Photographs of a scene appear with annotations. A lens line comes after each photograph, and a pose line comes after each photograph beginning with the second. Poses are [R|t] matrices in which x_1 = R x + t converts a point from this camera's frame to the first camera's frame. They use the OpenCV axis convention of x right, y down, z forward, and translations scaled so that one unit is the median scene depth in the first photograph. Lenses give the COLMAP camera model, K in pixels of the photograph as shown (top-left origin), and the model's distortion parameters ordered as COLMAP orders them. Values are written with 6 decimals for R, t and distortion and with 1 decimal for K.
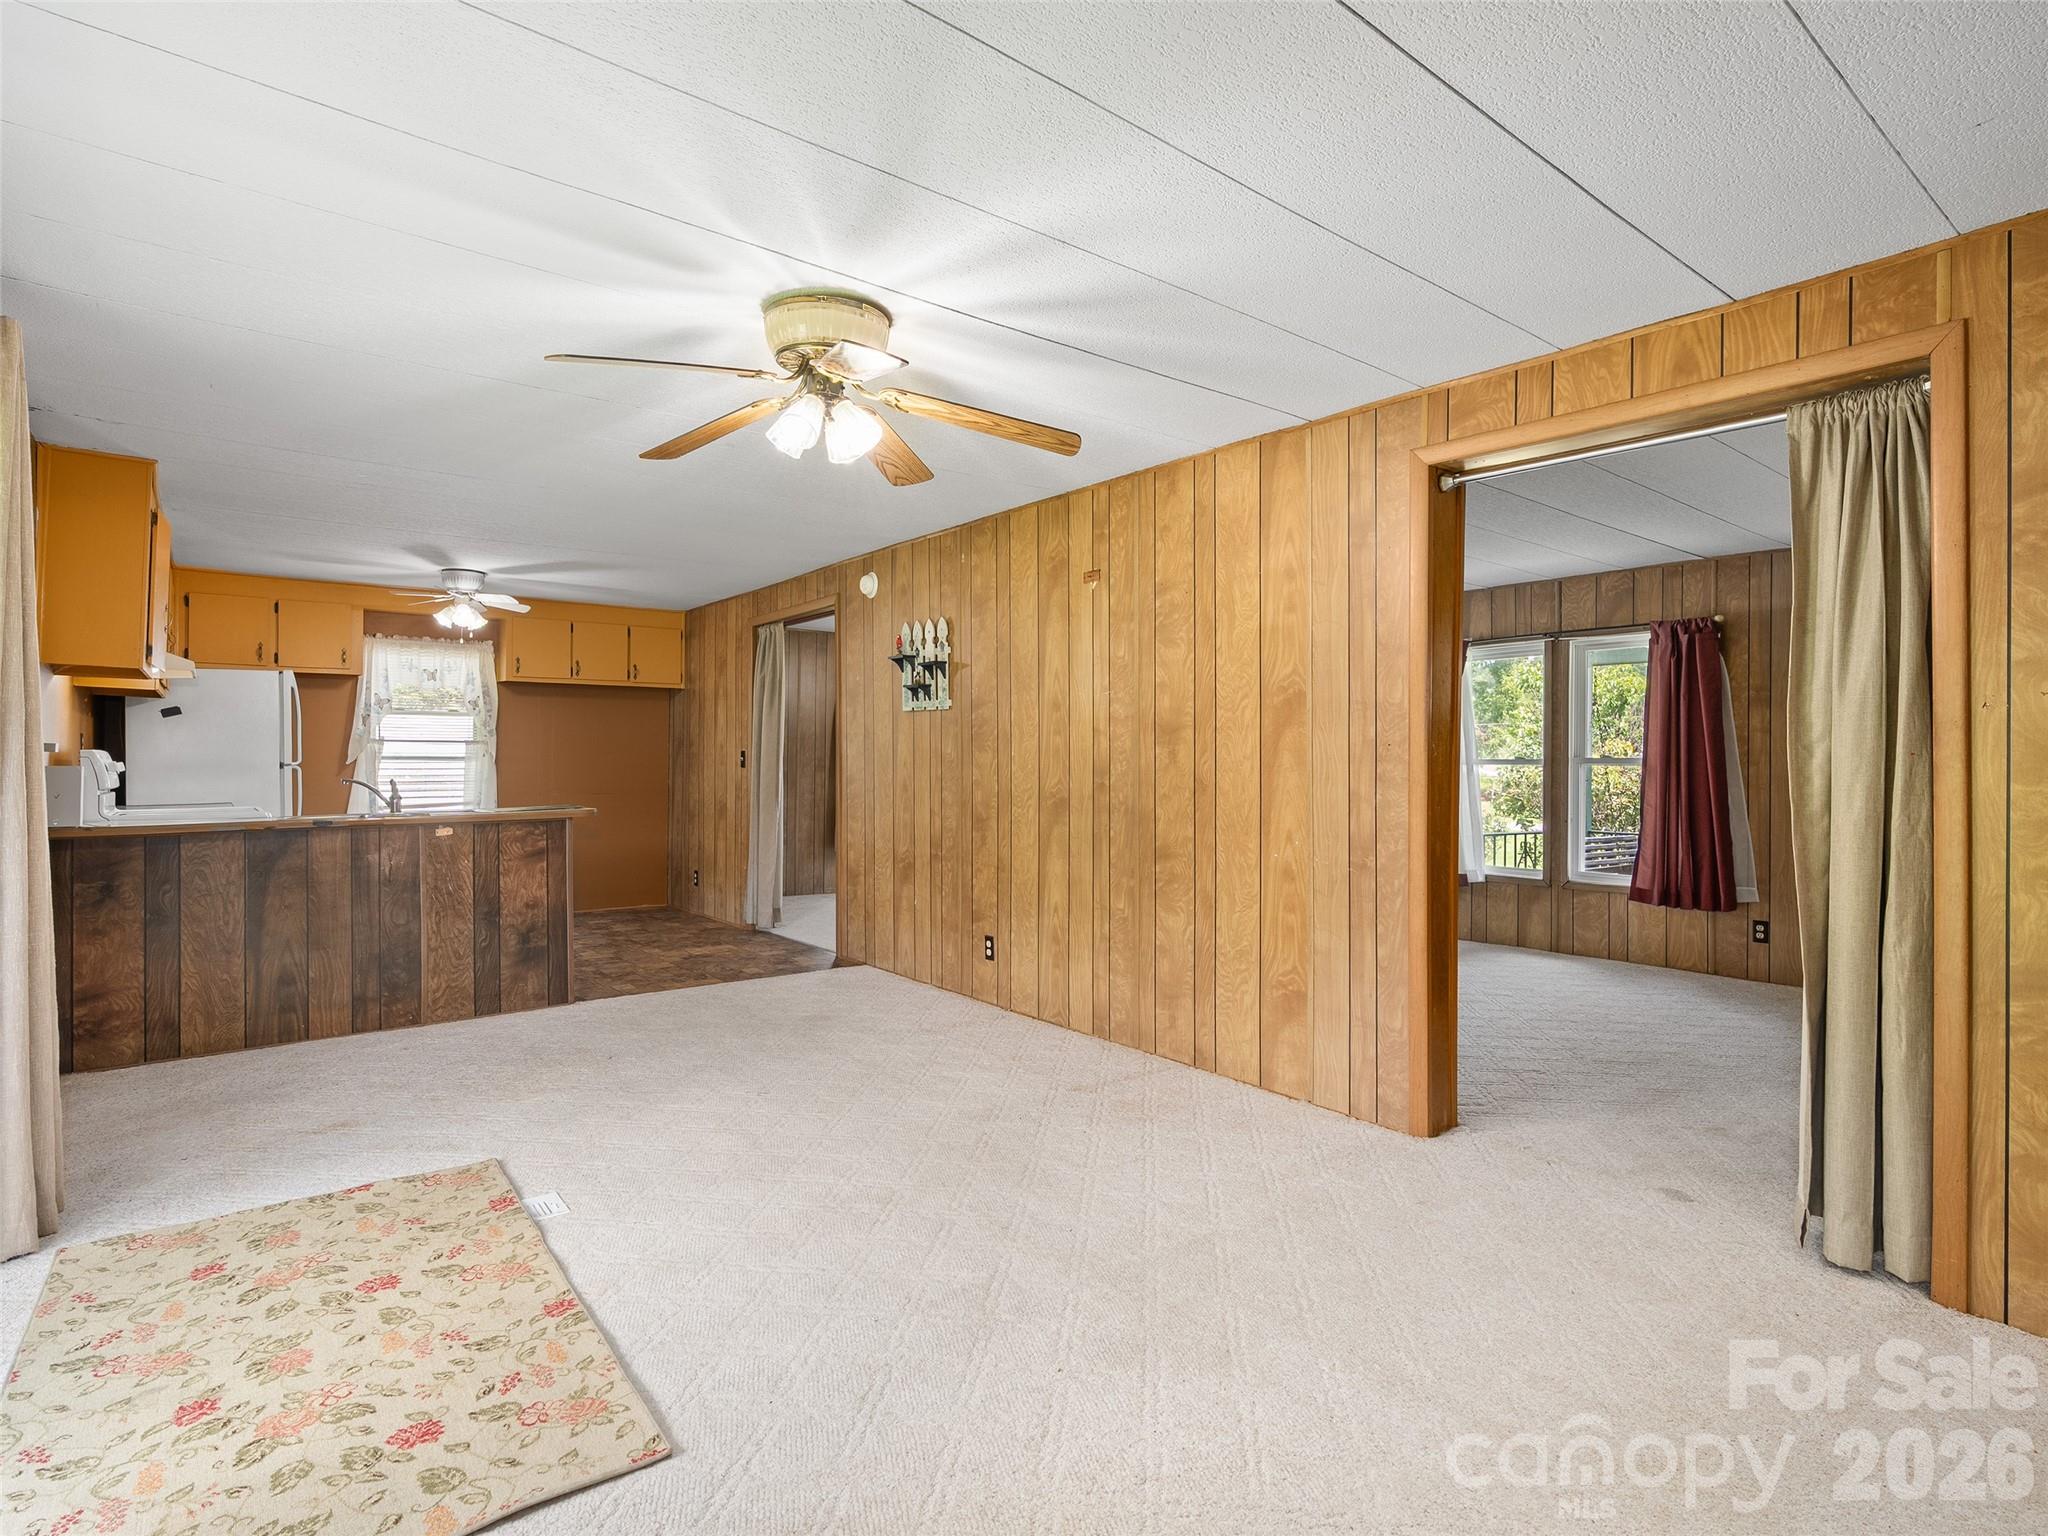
lens RADIAL K [[1036.7, 0, 1010.9], [0, 1036.7, 765.9], [0, 0, 1]] dist [-0.010292, 0.002886]
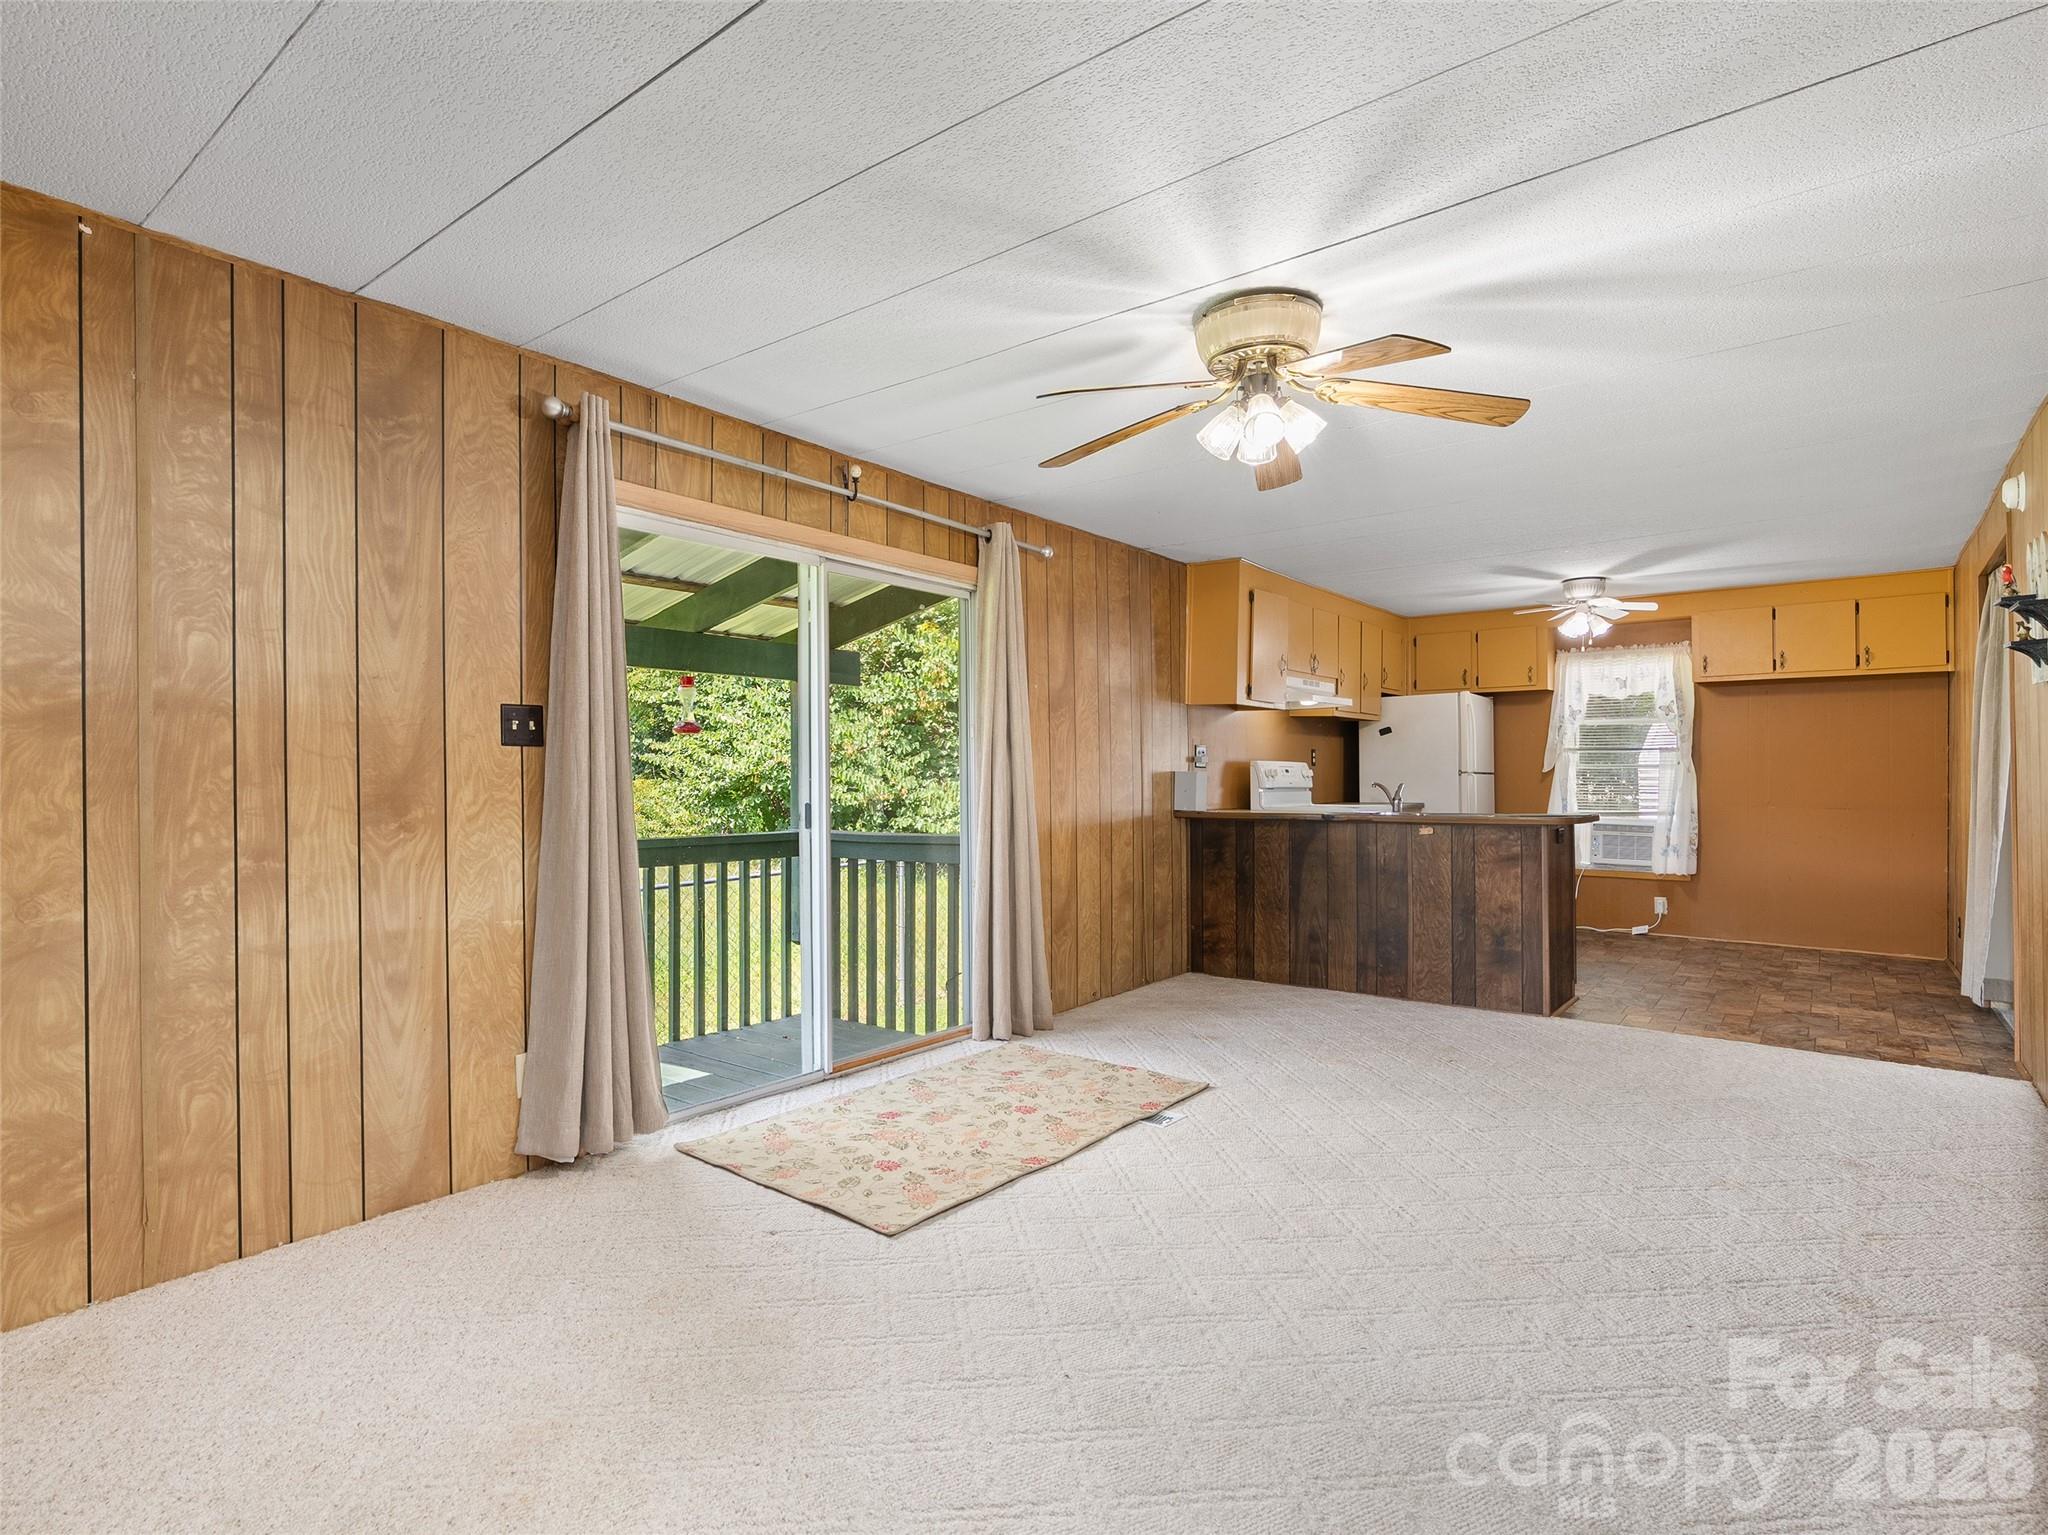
lens RADIAL K [[1036.7, 0, 1023.3], [0, 1036.7, 778.2], [0, 0, 1]] dist [-0.010292, 0.002886]
pose [[0.245293, 0.004066, -0.969440, 0.415209], [-0.004578, 0.999985, 0.003036, 0.005746], [0.969438, 0.003693, 0.245308, 0.301636]]
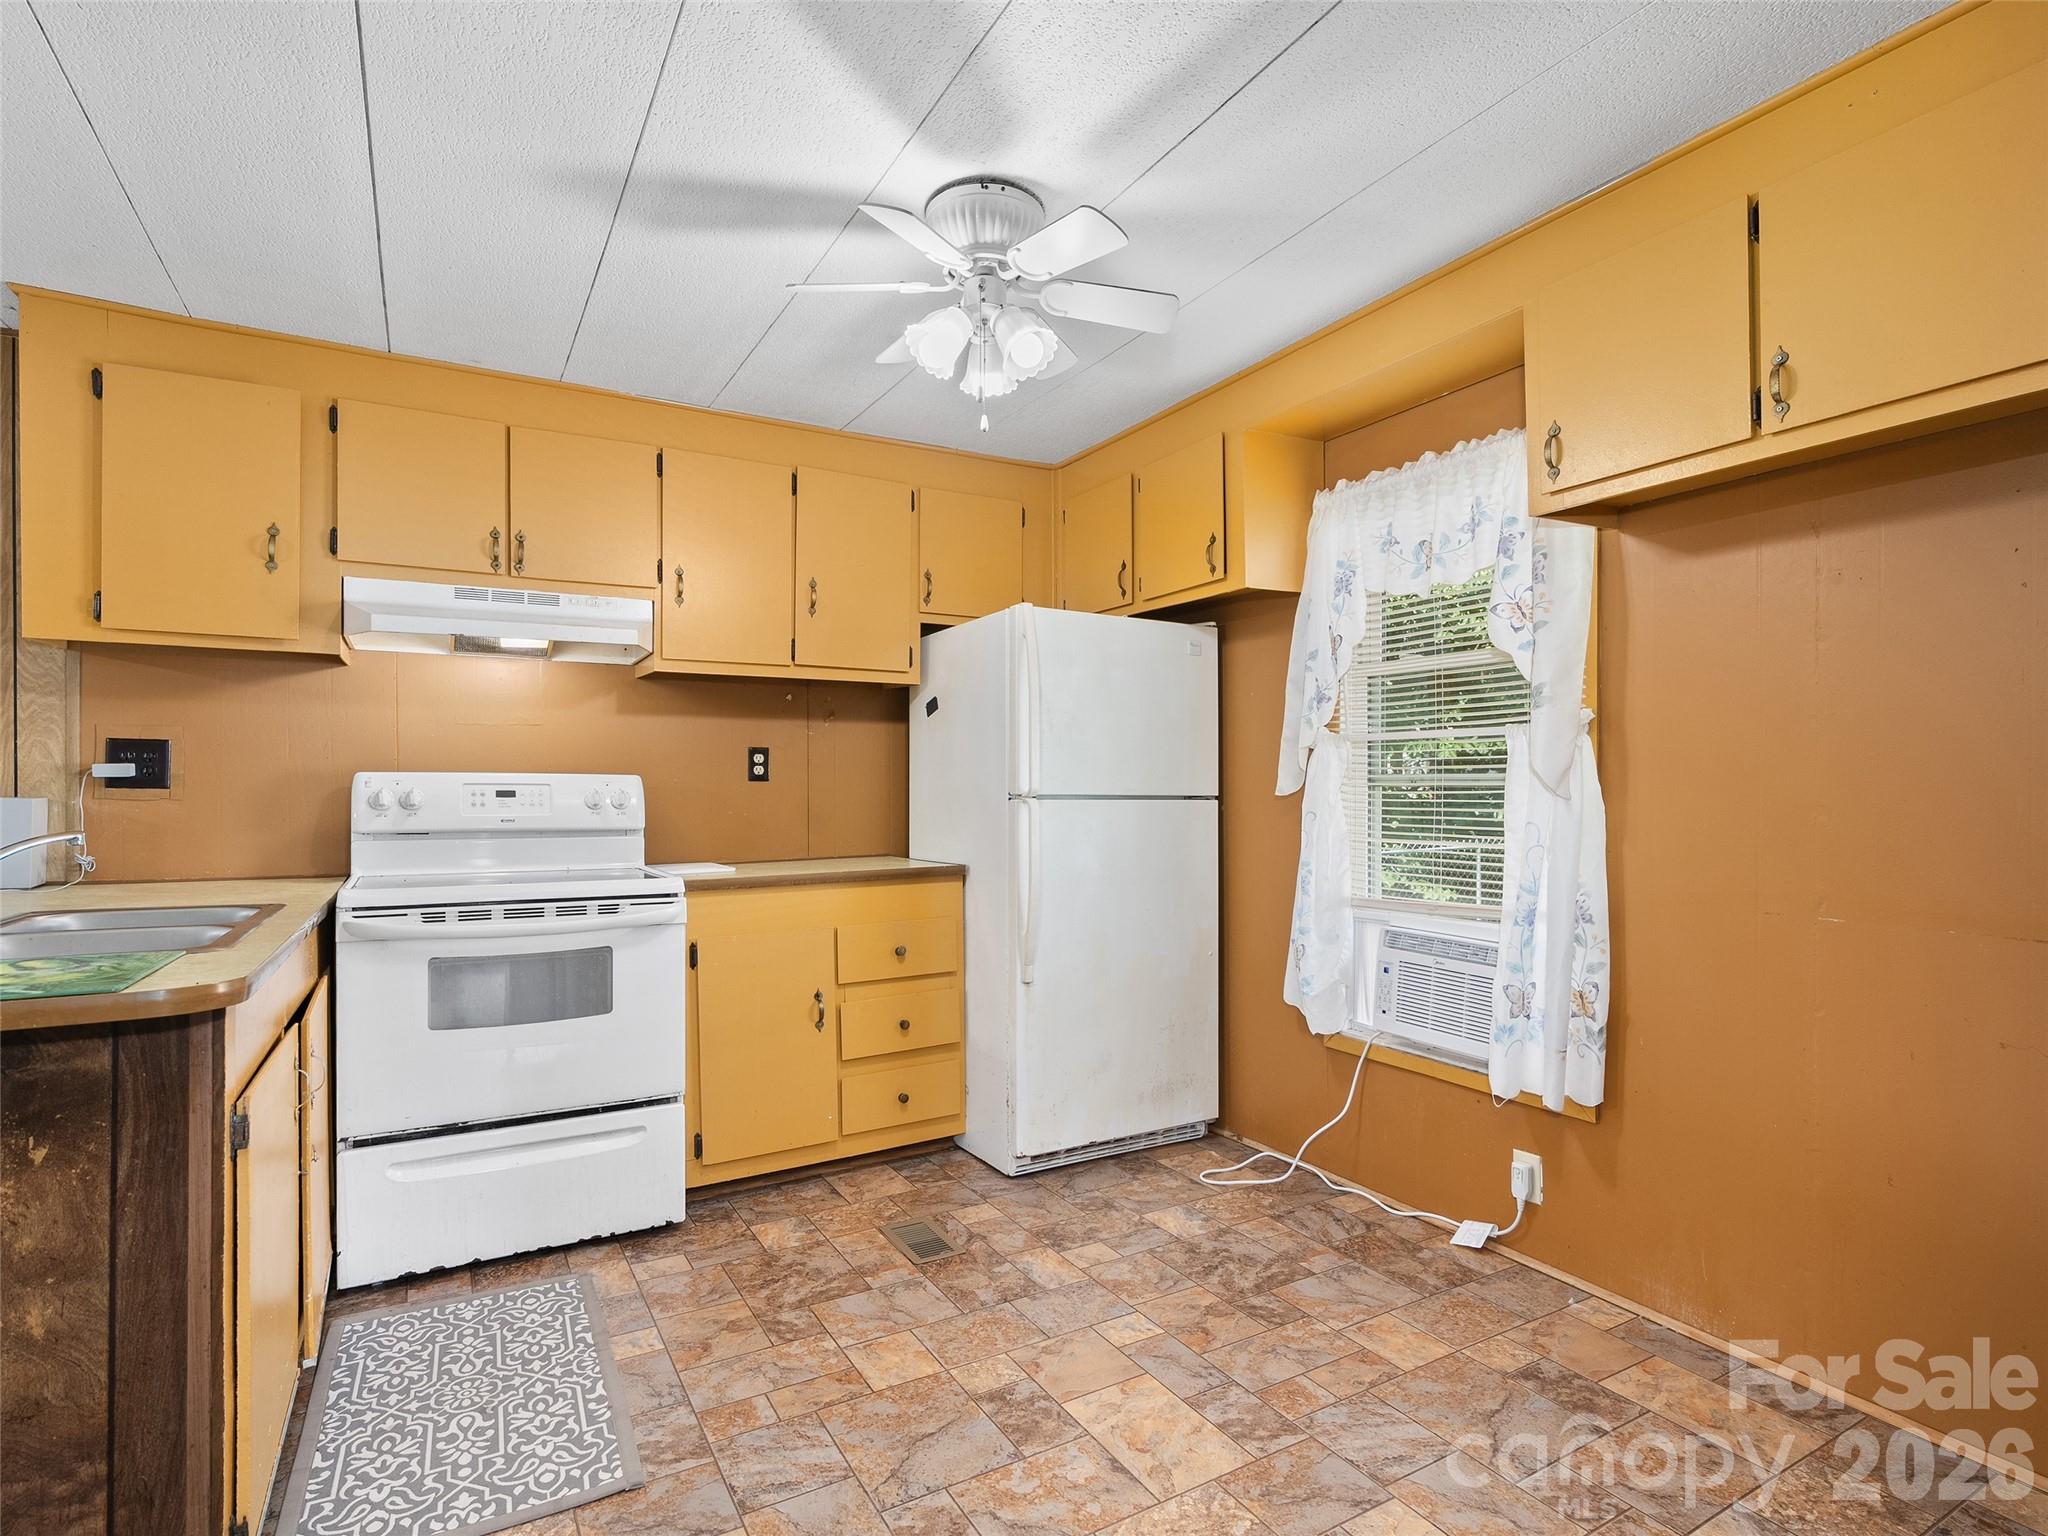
lens RADIAL K [[1036.7, 0, 1034.2], [0, 1036.7, 800.5], [0, 0, 1]] dist [-0.010292, 0.002886]
pose [[-0.135282, 0.009493, -0.990762, -0.313179], [-0.001286, 0.999952, 0.009756, -0.007048], [0.990806, 0.002594, -0.135264, 1.483713]]
